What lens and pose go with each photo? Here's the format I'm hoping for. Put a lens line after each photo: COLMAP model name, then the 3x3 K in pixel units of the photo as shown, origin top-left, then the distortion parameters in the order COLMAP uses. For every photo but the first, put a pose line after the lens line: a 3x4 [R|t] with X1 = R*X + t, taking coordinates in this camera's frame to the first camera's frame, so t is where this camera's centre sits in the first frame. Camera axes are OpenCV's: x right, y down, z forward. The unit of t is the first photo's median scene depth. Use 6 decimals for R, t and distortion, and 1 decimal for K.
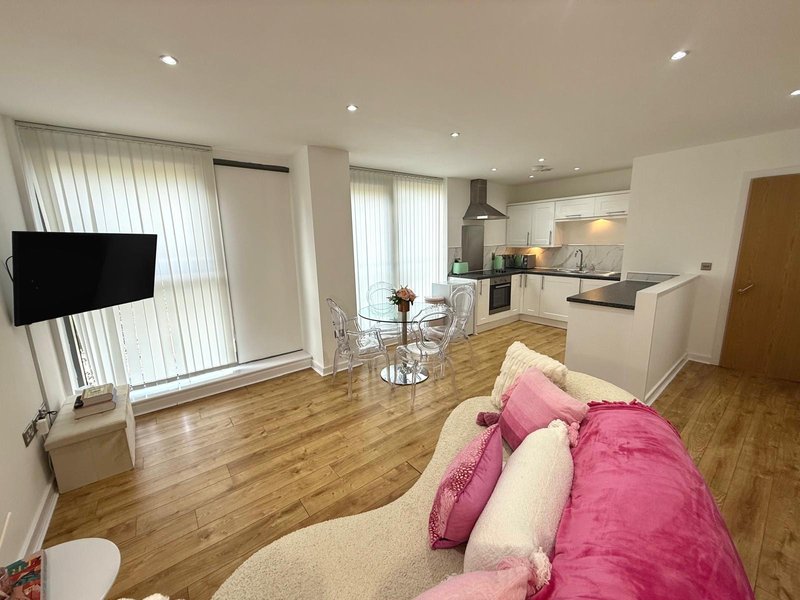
lens RADIAL K [[319.4, 0, 396.9], [0, 319.4, 298.3], [0, 0, 1]] dist [-0.000378, -0.000132]
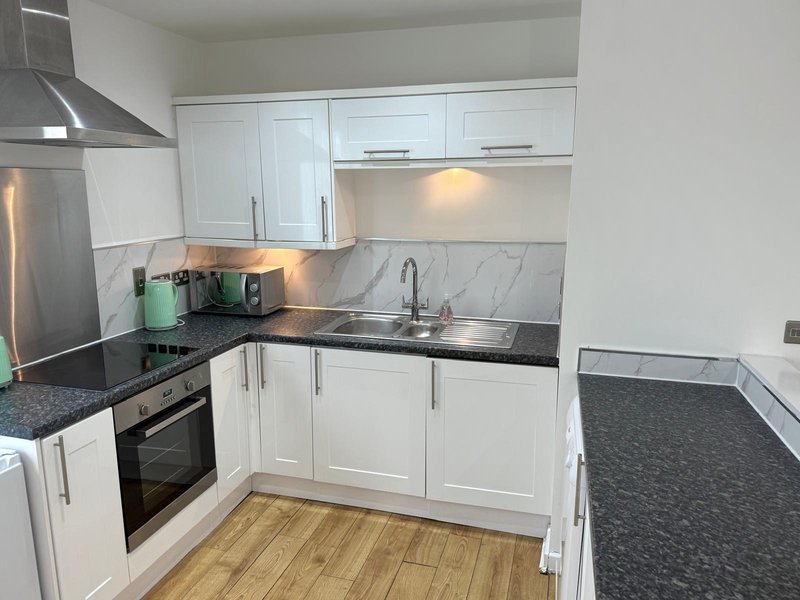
lens RADIAL K [[582.6, 0, 398.4], [0, 582.6, 300.3], [0, 0, 1]] dist [0.097306, -0.149320]
pose [[0.809442, -0.087676, 0.580618, 0.230394], [0.087479, 0.995761, 0.028409, -0.137889], [-0.580648, 0.027797, 0.813680, 0.566400]]
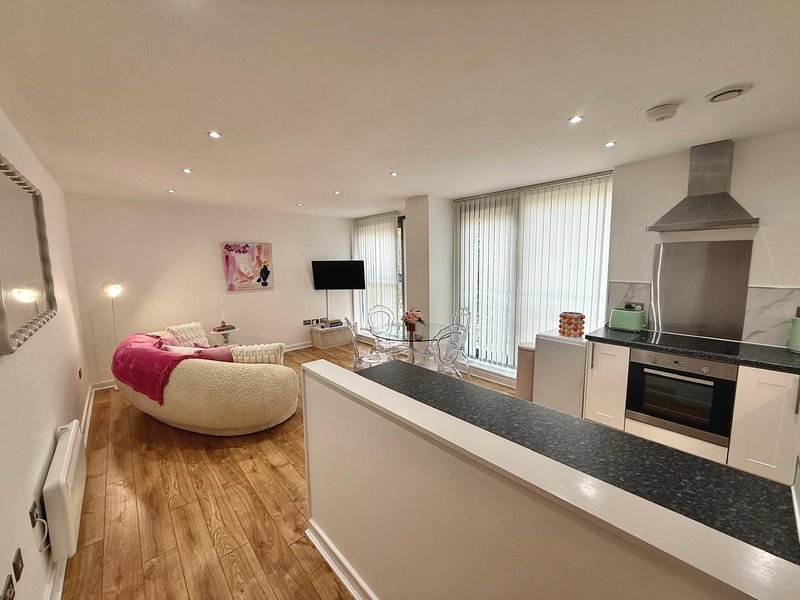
lens RADIAL K [[315.5, 0, 397.6], [0, 315.5, 299.9], [0, 0, 1]] dist [0.000975, 0.000062]
pose [[0.066622, 0.146870, -0.986910, 0.794926], [-0.168791, 0.976511, 0.133928, -0.149104], [0.983398, 0.157658, 0.089848, 0.602951]]
